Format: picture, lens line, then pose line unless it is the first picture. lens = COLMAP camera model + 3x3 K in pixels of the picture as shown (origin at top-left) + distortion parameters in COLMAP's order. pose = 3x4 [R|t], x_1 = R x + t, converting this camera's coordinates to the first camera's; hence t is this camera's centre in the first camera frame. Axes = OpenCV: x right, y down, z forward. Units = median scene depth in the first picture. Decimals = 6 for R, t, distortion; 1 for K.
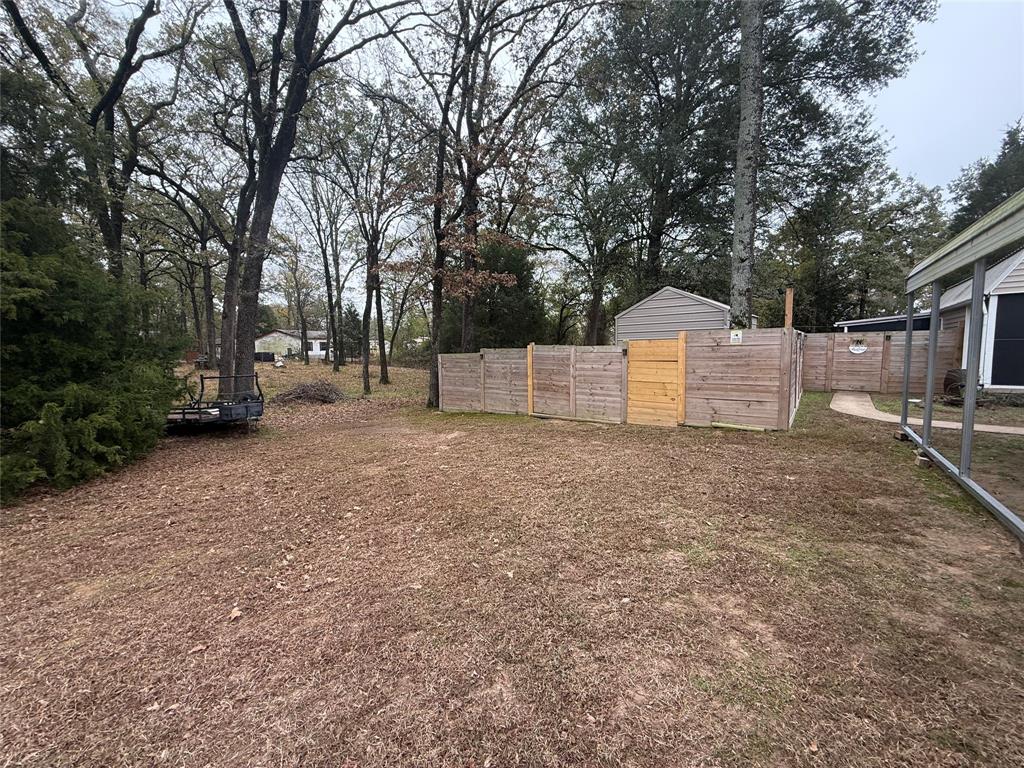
lens RADIAL K [[405.8, 0, 509.2], [0, 405.8, 382.9], [0, 0, 1]] dist [-0.001090, 0.000502]
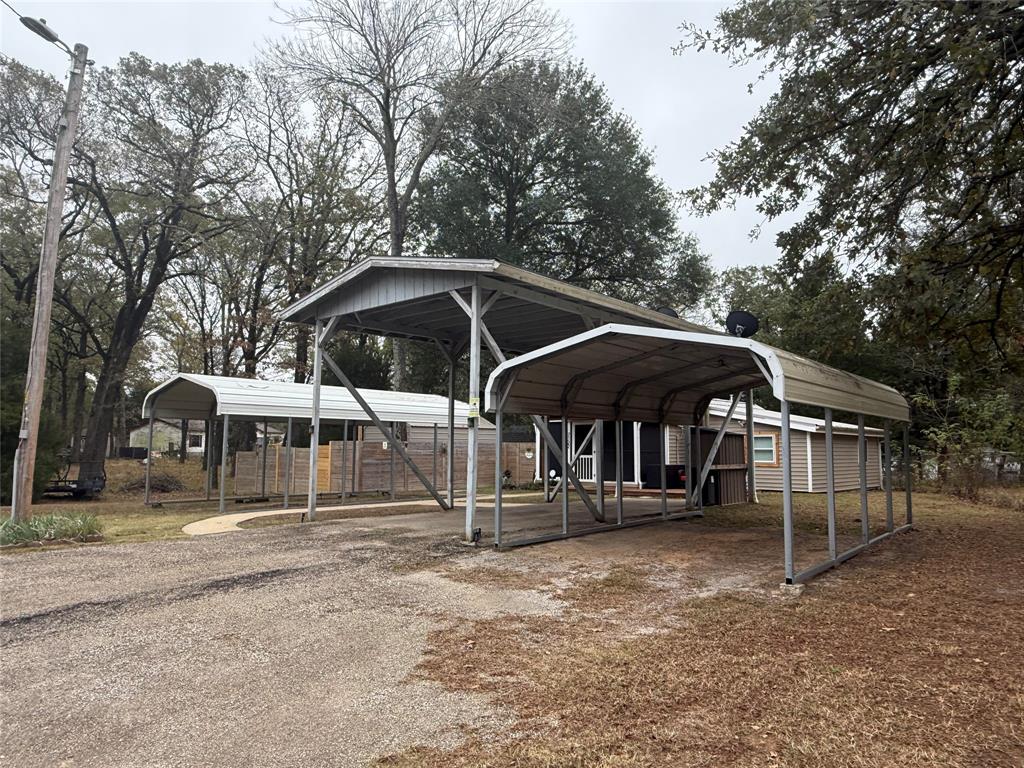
lens RADIAL K [[690.5, 0, 514.8], [0, 690.5, 377.9], [0, 0, 1]] dist [0.002433, -0.001091]
pose [[0.997608, 0.018020, -0.066737, 0.972131], [-0.030289, 0.981763, -0.187679, 0.100536], [0.062138, 0.189252, 0.979961, -1.350176]]
